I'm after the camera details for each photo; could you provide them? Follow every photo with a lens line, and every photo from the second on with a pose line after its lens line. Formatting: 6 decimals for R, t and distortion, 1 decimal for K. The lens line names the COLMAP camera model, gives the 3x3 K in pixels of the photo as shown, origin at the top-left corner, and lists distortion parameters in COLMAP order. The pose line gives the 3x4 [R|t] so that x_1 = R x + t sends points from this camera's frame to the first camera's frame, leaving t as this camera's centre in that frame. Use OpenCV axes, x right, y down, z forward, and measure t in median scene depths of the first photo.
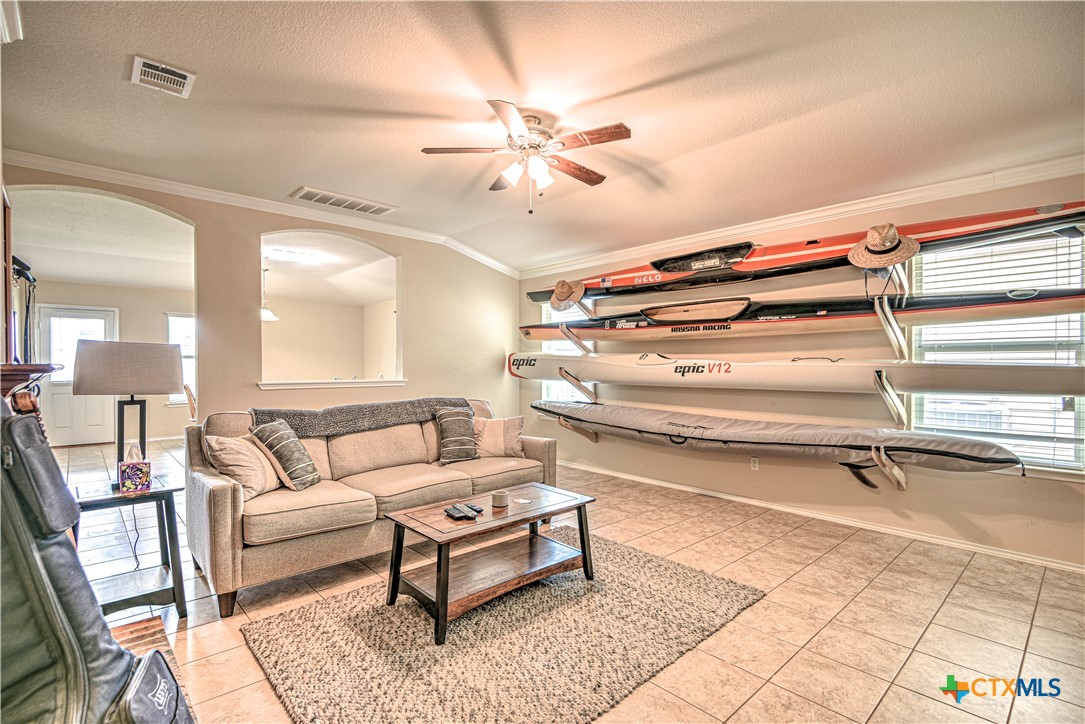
lens RADIAL K [[500.6, 0, 542.5], [0, 500.6, 362.0], [0, 0, 1]] dist [0.009899, 0.000197]
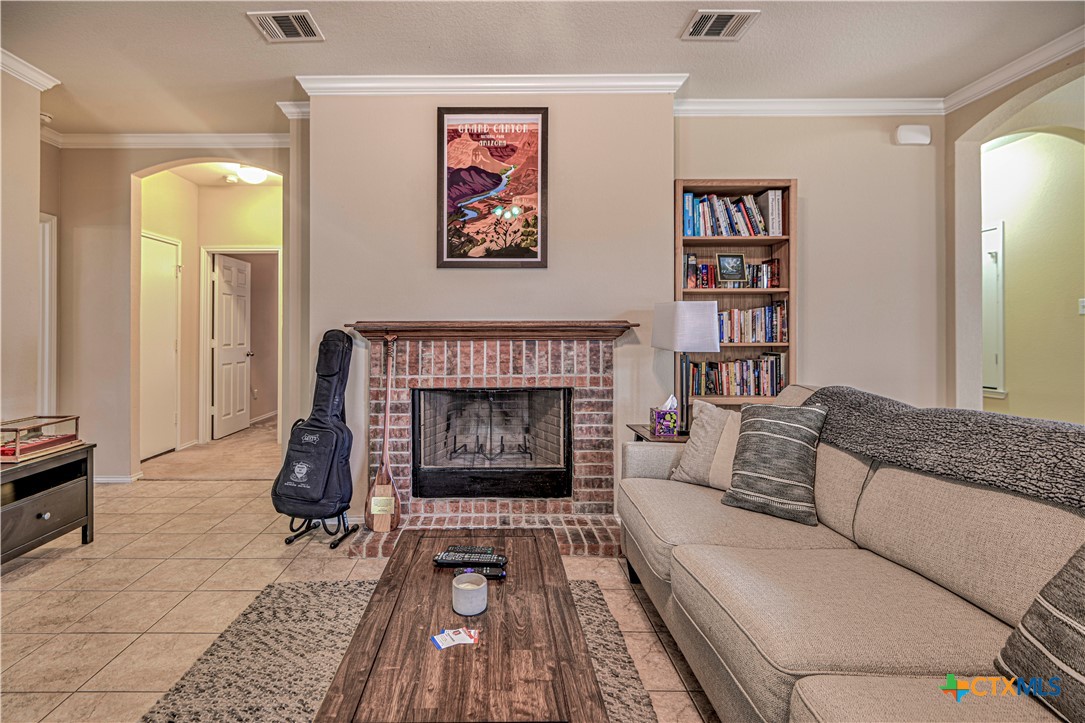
lens RADIAL K [[531.6, 0, 497.8], [0, 531.6, 329.7], [0, 0, 1]] dist [0.004346, -0.000069]
pose [[-0.676832, -0.003274, -0.736130, 0.208585], [0.005998, 0.999932, -0.009962, 0.020145], [0.736113, -0.011158, -0.676766, 1.010902]]
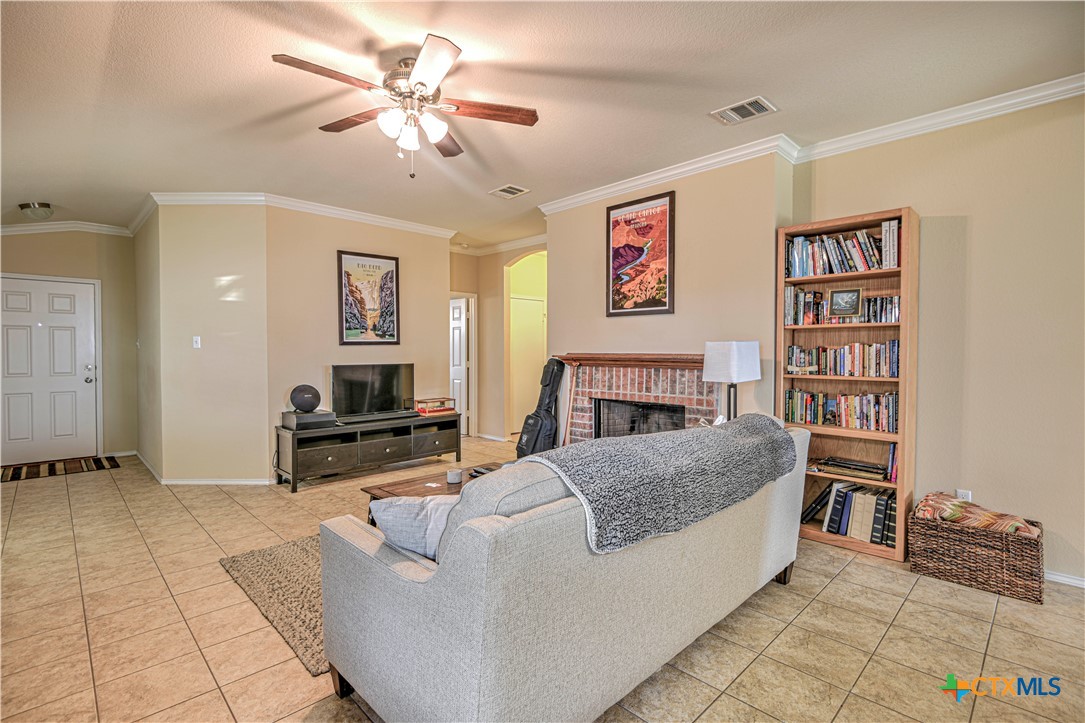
lens RADIAL K [[510.9, 0, 540.0], [0, 510.9, 358.5], [0, 0, 1]] dist [0.003562, 0.000532]
pose [[-0.999729, 0.000153, -0.023270, -0.183856], [-0.000150, 0.999916, 0.012983, -0.007531], [0.023270, 0.012983, -0.999645, 1.588017]]
